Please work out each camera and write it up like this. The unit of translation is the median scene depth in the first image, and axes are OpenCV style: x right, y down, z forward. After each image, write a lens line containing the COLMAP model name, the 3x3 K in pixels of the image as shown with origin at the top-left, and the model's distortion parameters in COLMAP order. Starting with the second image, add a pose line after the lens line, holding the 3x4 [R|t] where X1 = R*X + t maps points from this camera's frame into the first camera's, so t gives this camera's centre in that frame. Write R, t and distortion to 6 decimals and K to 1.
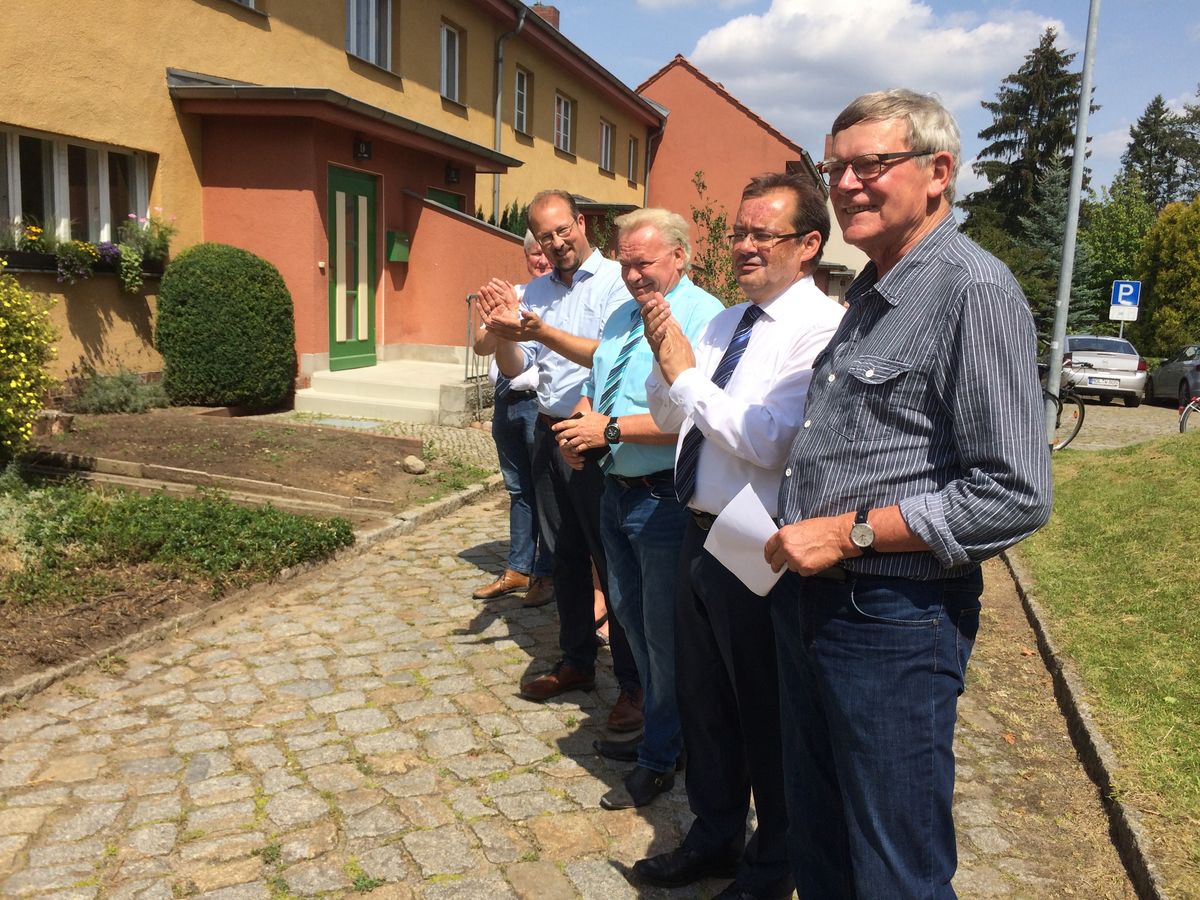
lens RADIAL K [[1027.2, 0, 600.0], [0, 1027.2, 450.0], [0, 0, 1]] dist [0.088313, -0.135943]
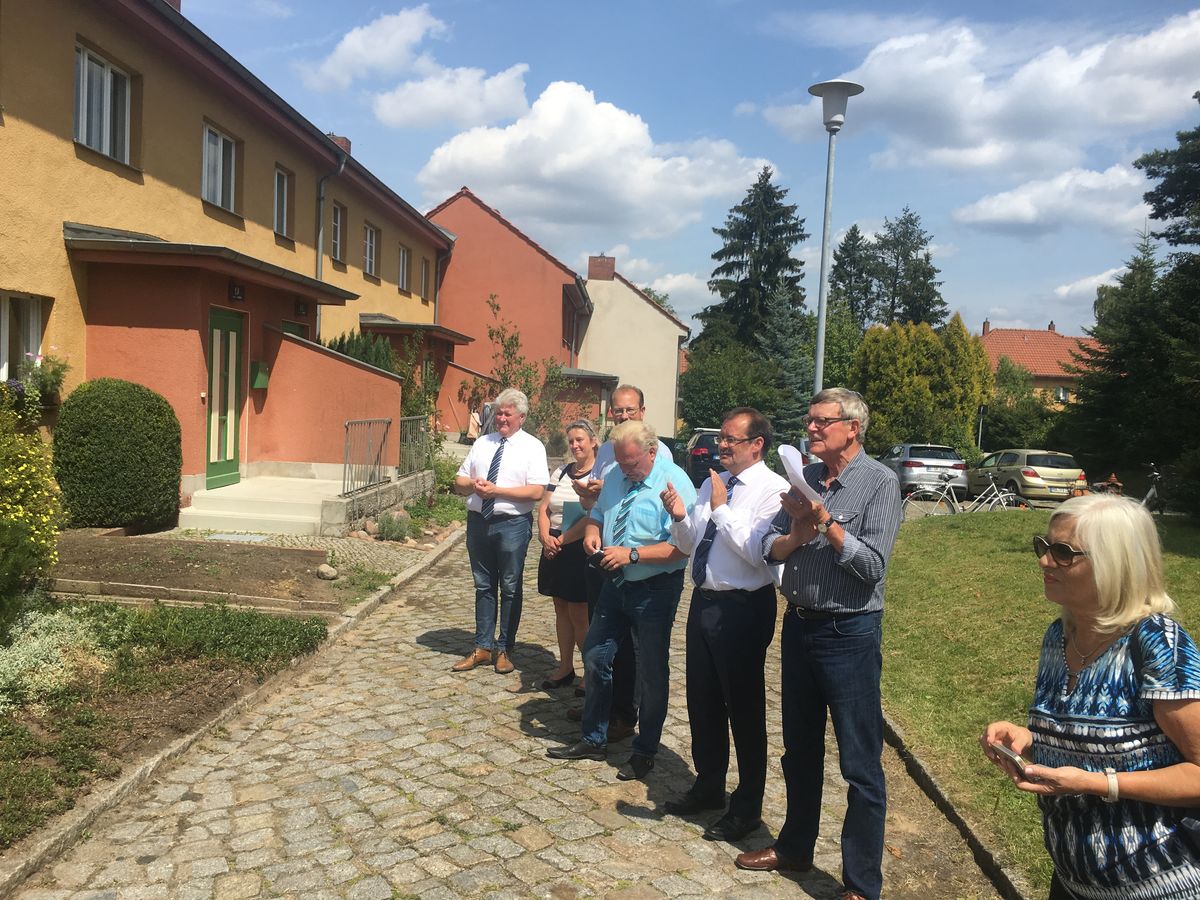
lens RADIAL K [[1067.8, 0, 600.0], [0, 1067.8, 450.0], [0, 0, 1]] dist [0.051370, -0.014343]
pose [[0.967853, -0.016062, 0.251004, -0.148262], [0.037860, 0.995892, -0.082258, -0.009451], [-0.248651, 0.089116, 0.964485, -0.213409]]
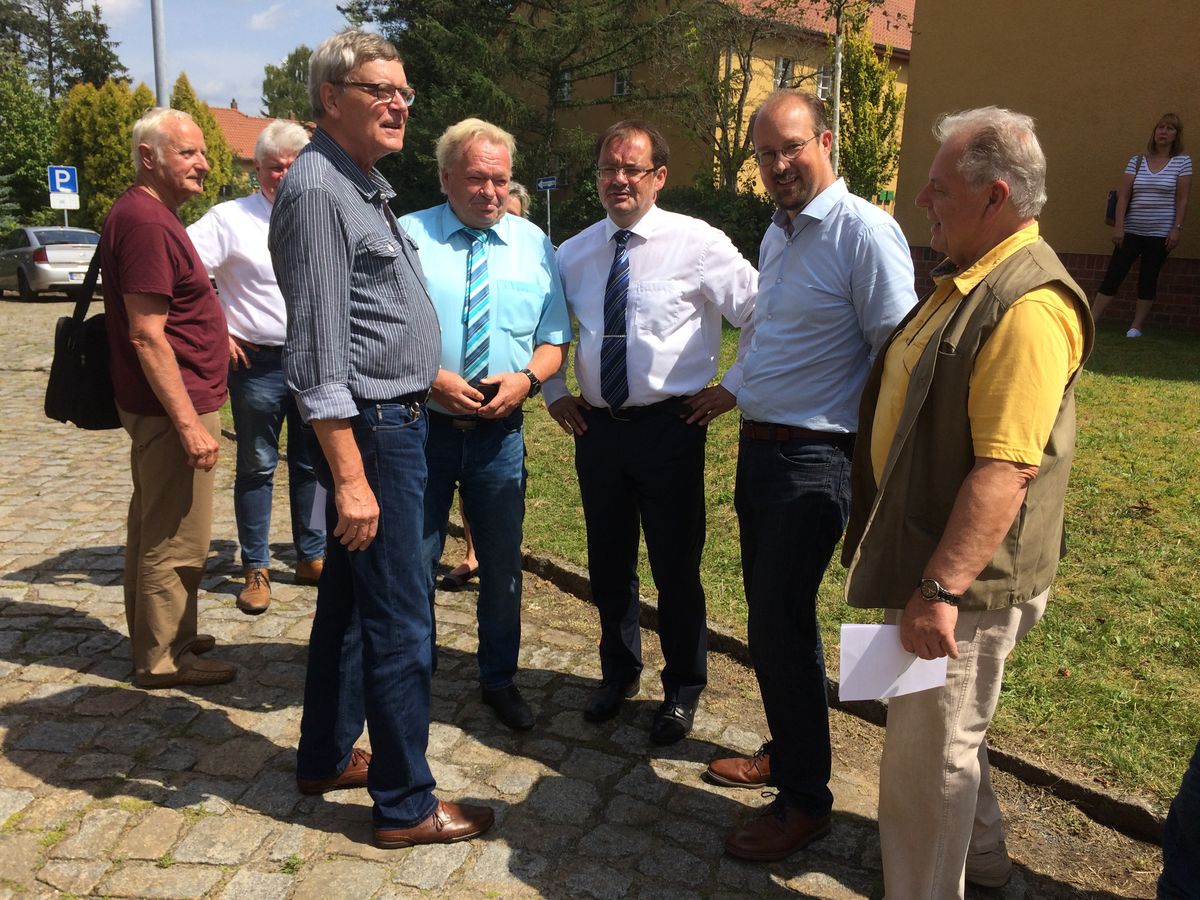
lens RADIAL K [[1027.2, 0, 600.0], [0, 1027.2, 450.0], [0, 0, 1]] dist [0.088313, -0.135943]
pose [[0.509914, -0.220439, 0.831501, -0.169135], [0.129094, 0.975272, 0.179388, -0.037916], [-0.850484, 0.015870, 0.525762, 0.196652]]
